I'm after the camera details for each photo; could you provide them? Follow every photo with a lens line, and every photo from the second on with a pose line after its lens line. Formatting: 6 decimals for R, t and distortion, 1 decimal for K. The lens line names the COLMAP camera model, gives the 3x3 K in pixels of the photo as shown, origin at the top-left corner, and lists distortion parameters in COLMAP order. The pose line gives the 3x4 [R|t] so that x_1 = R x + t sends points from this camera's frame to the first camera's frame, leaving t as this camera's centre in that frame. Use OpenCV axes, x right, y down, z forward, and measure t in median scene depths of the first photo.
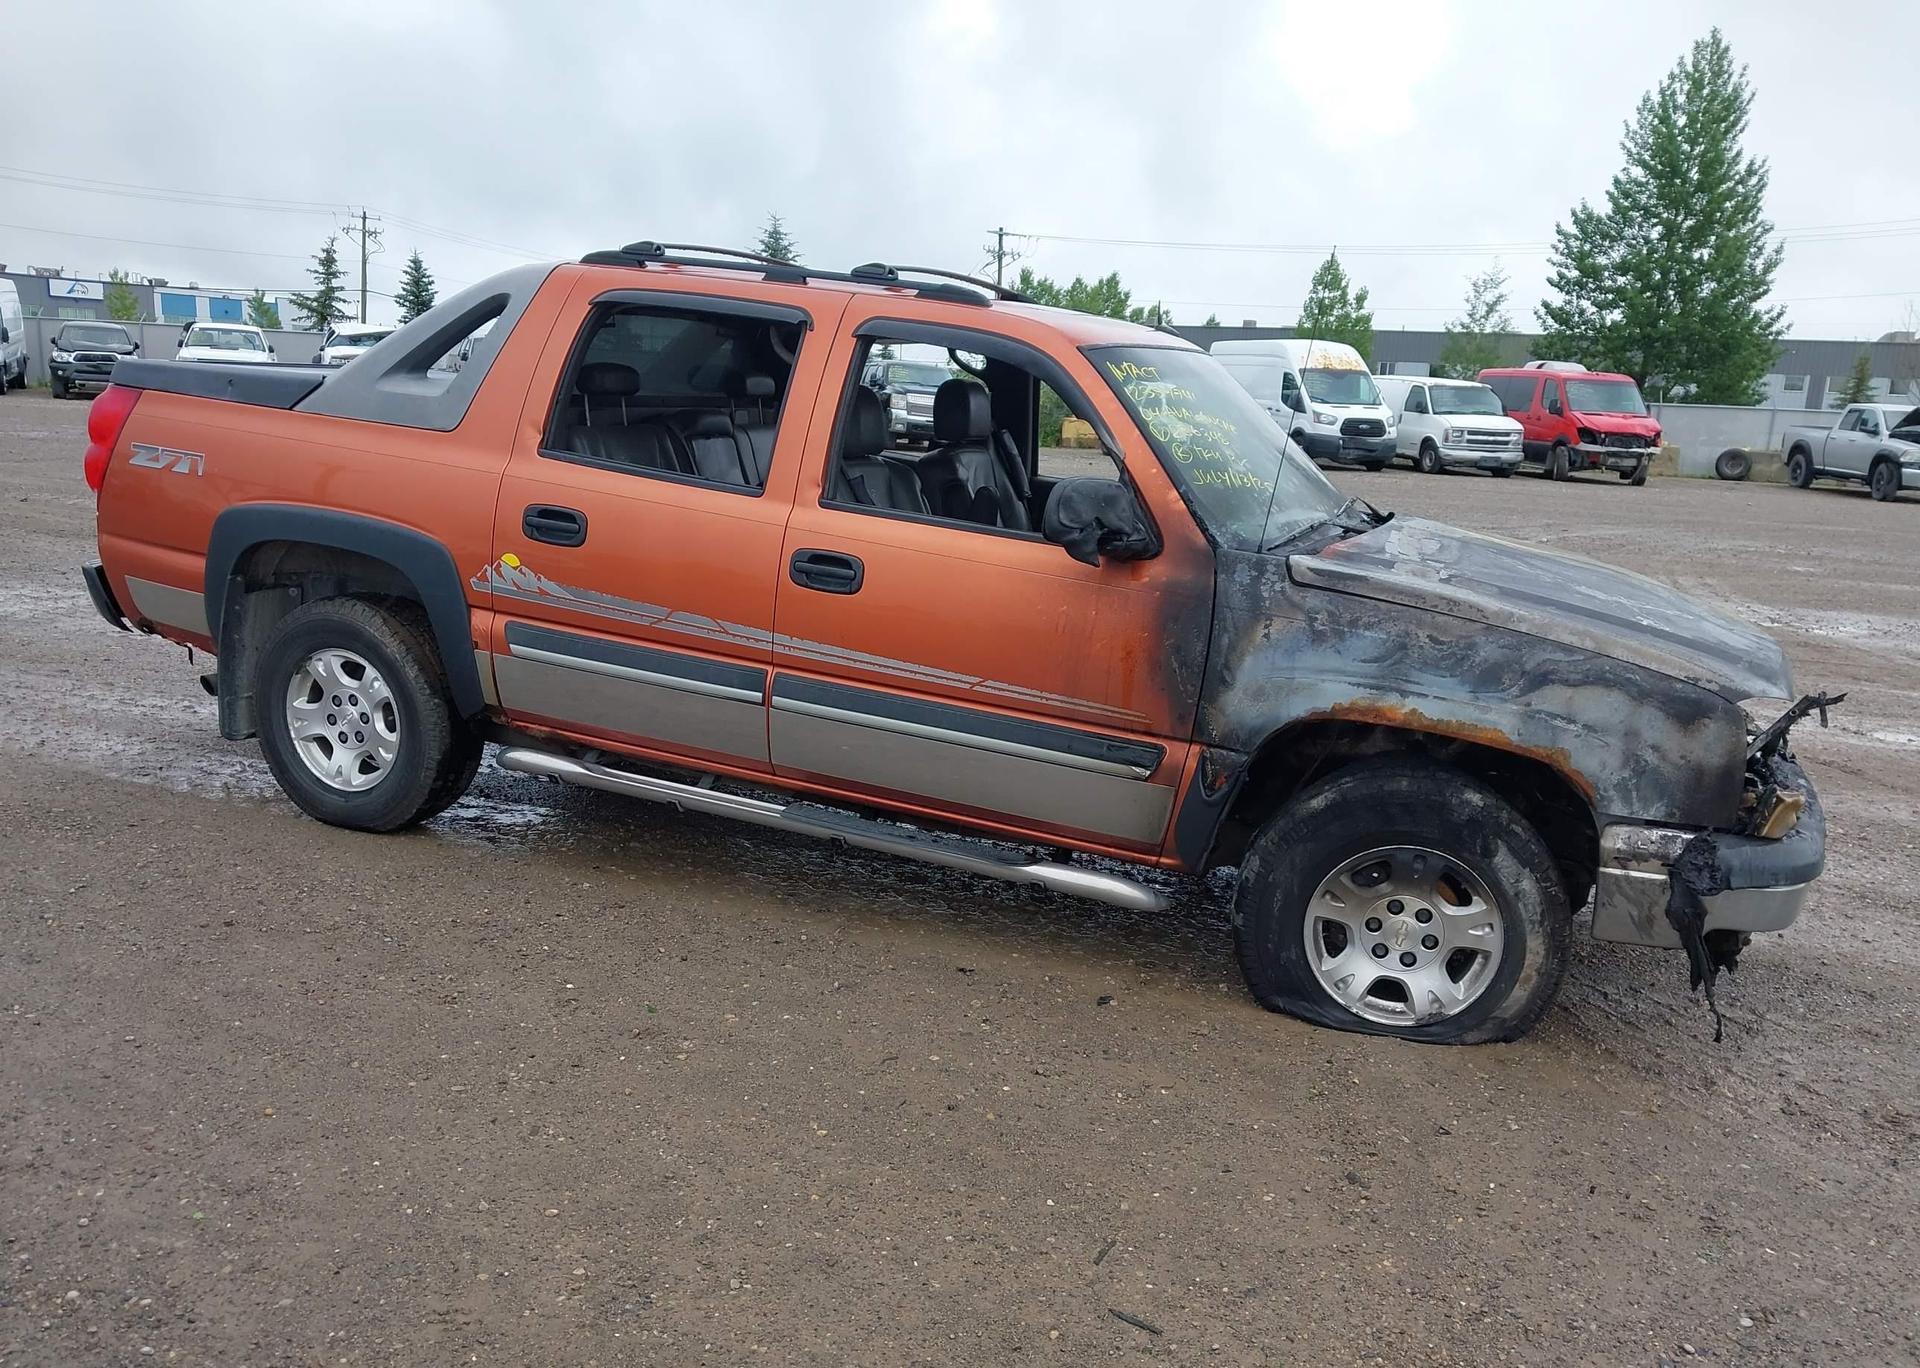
lens RADIAL K [[1519.0, 0, 960.0], [0, 1519.0, 684.0], [0, 0, 1]] dist [0.094160, -0.162453]
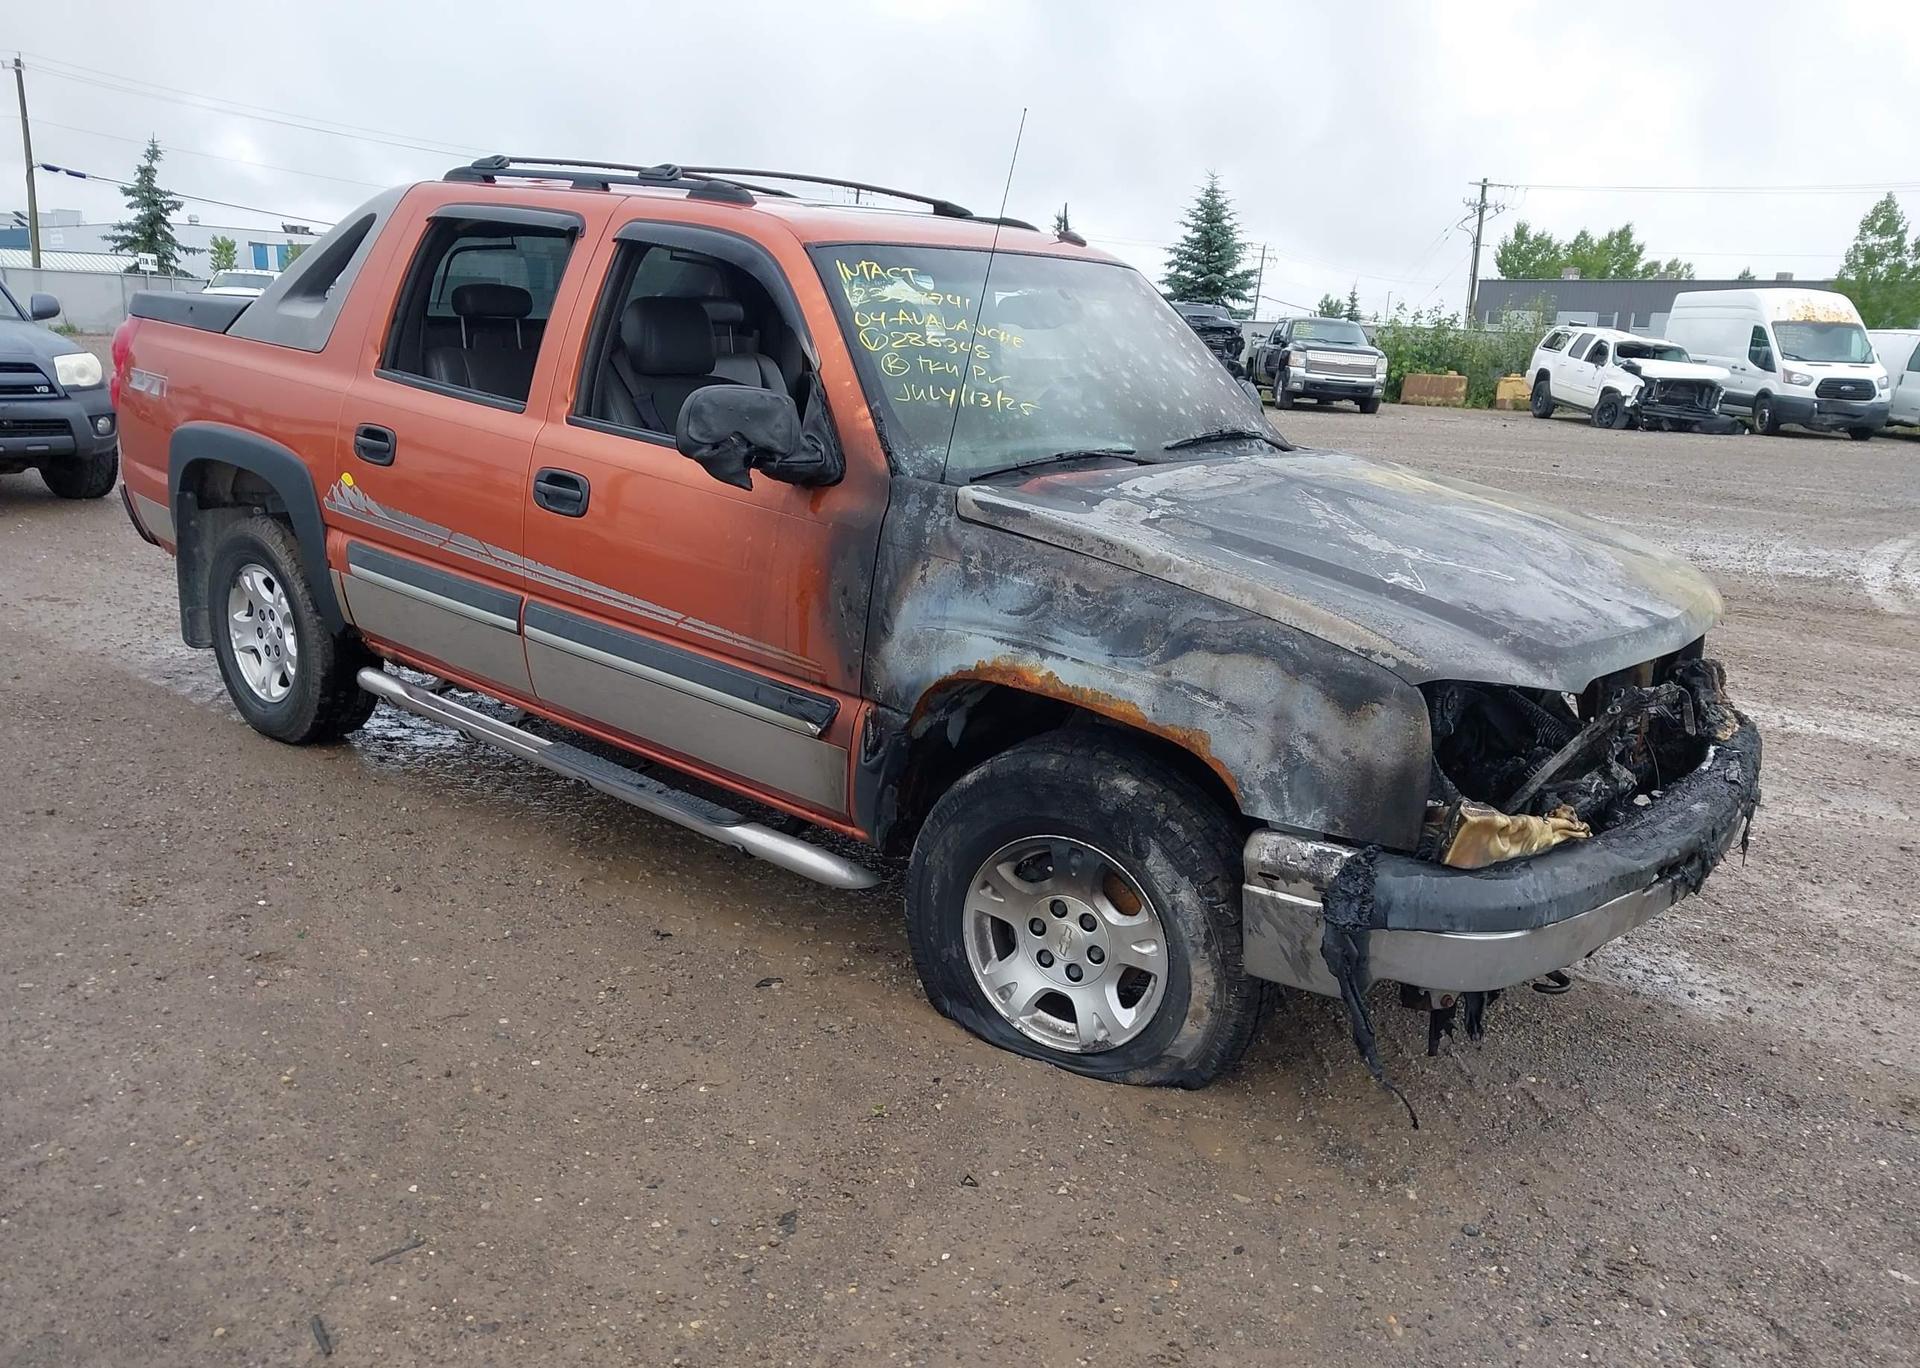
lens RADIAL K [[1512.4, 0, 960.0], [0, 1512.4, 684.0], [0, 0, 1]] dist [0.055177, -0.075778]
pose [[0.952528, 0.061641, -0.298147, 0.425083], [-0.054926, 0.998014, 0.030857, 0.000236], [0.299457, -0.013016, 0.954021, 0.175461]]
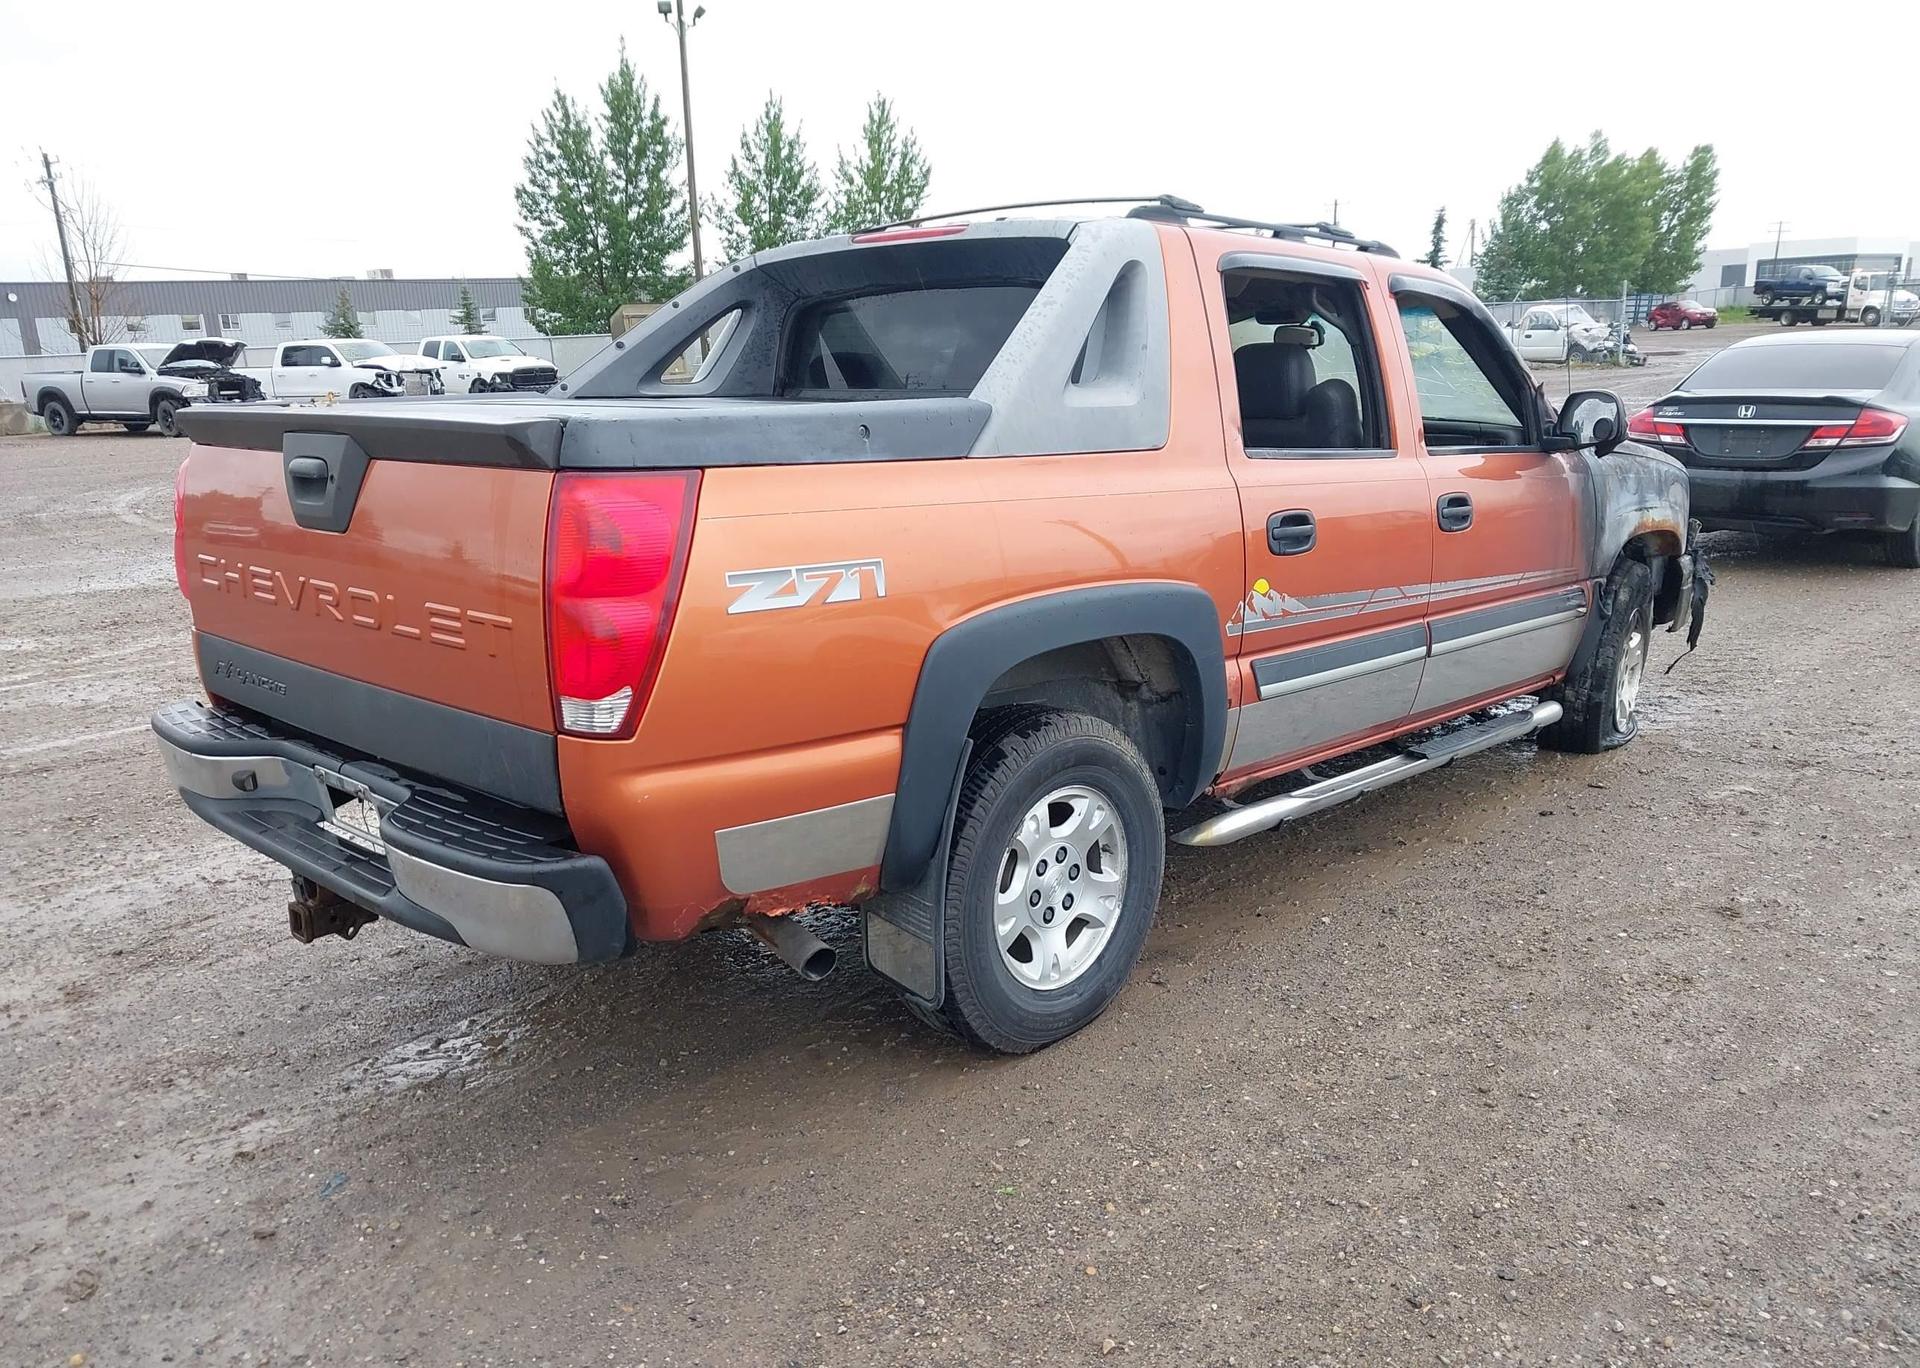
lens RADIAL K [[1529.5, 0, 960.0], [0, 1529.5, 684.0], [0, 0, 1]] dist [0.010453, 0.008167]
pose [[0.376861, -0.271772, 0.885503, -1.179487], [0.237576, 0.952369, 0.191184, -0.243488], [-0.895284, 0.138324, 0.423478, 0.856830]]
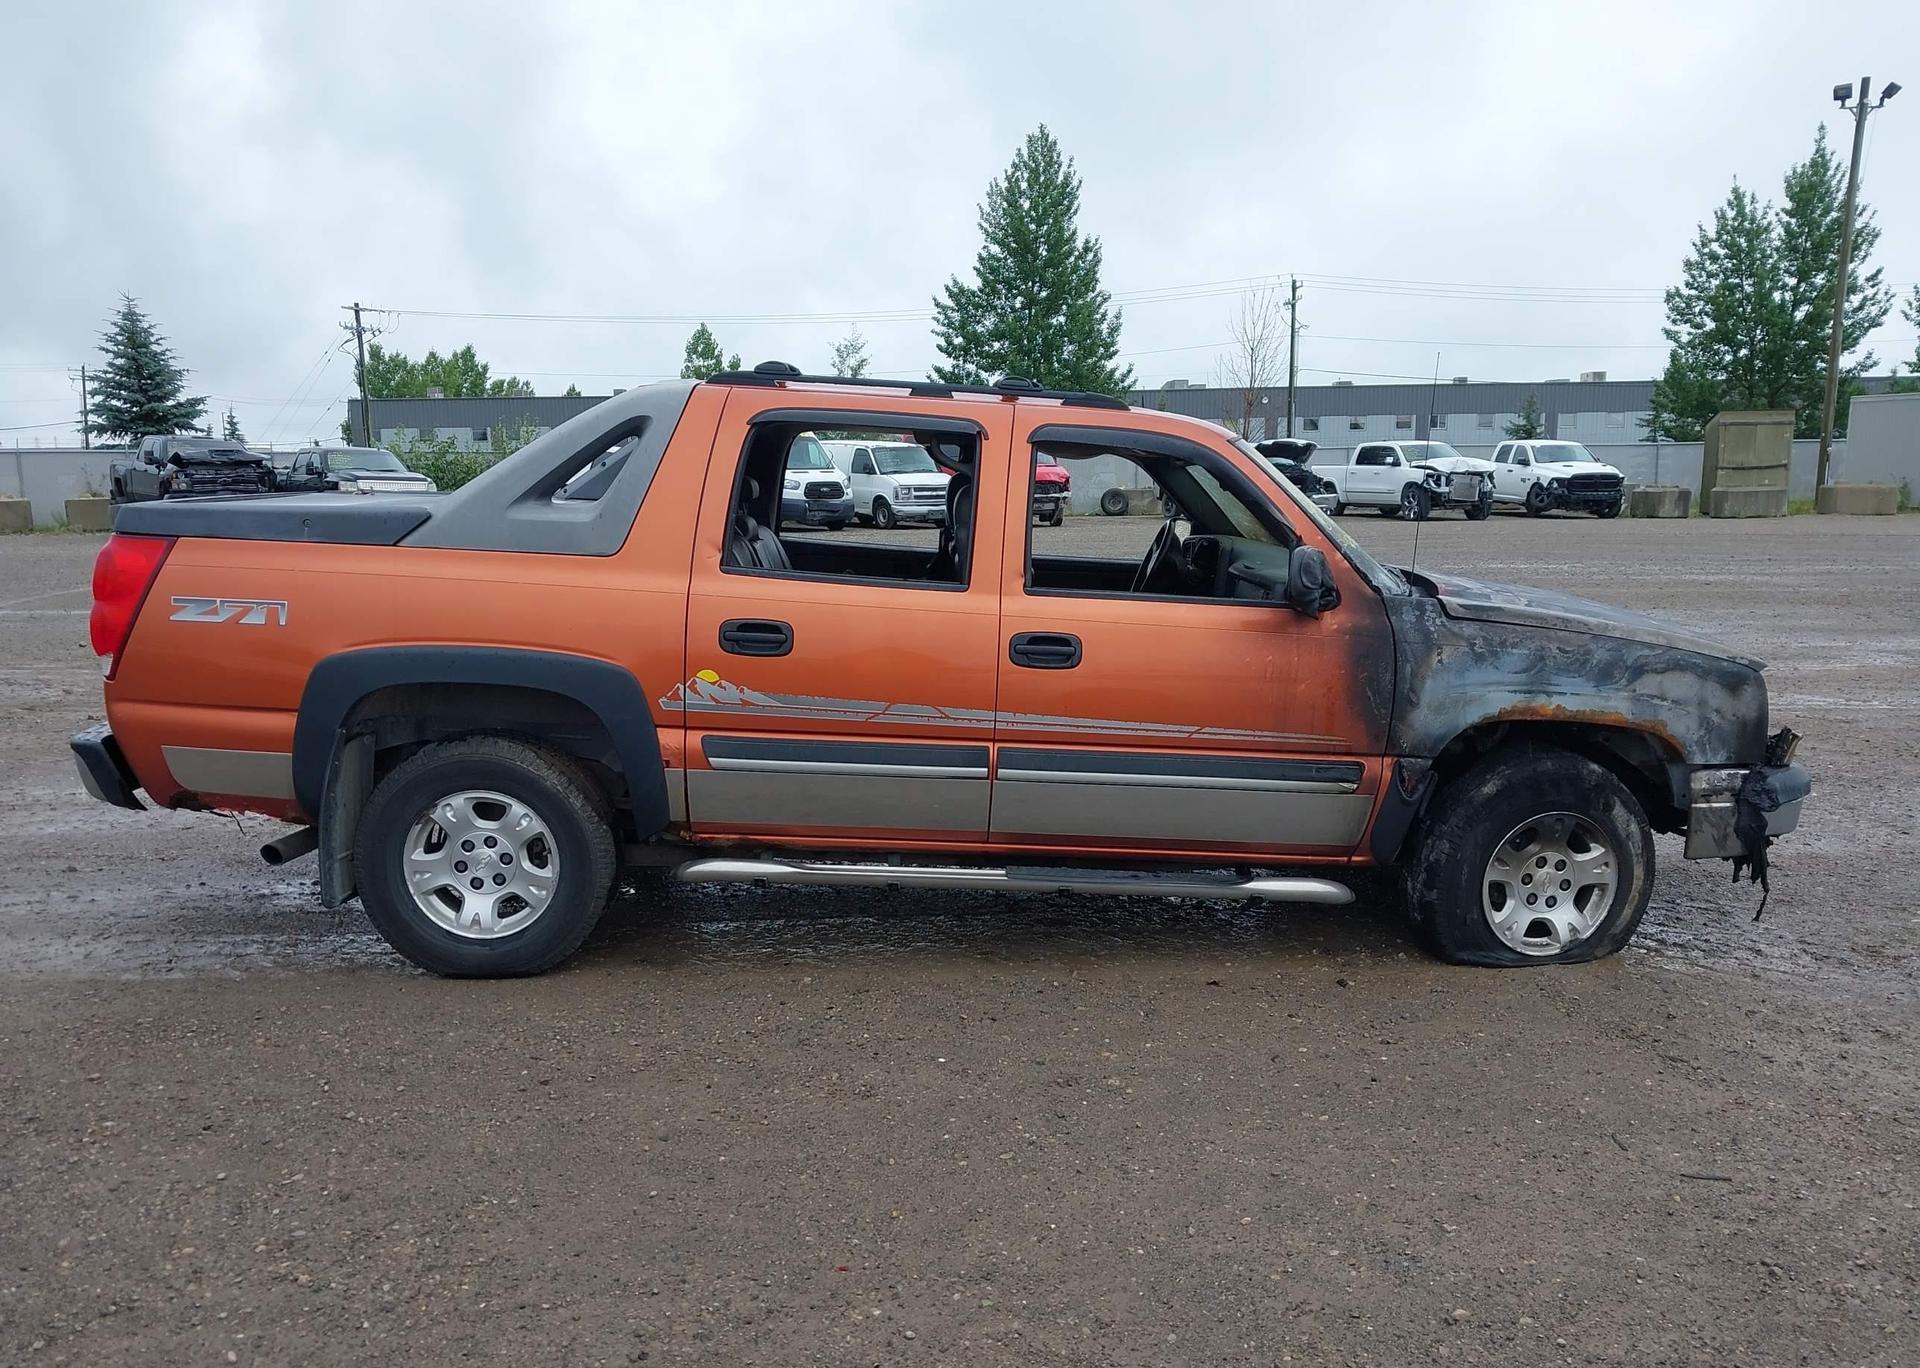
lens RADIAL K [[1512.4, 0, 960.0], [0, 1512.4, 684.0], [0, 0, 1]] dist [0.055177, -0.075778]
pose [[0.914611, -0.115100, 0.387607, -0.567288], [0.130594, 0.991340, -0.013775, -0.042204], [-0.382665, 0.063218, 0.921722, 0.007851]]
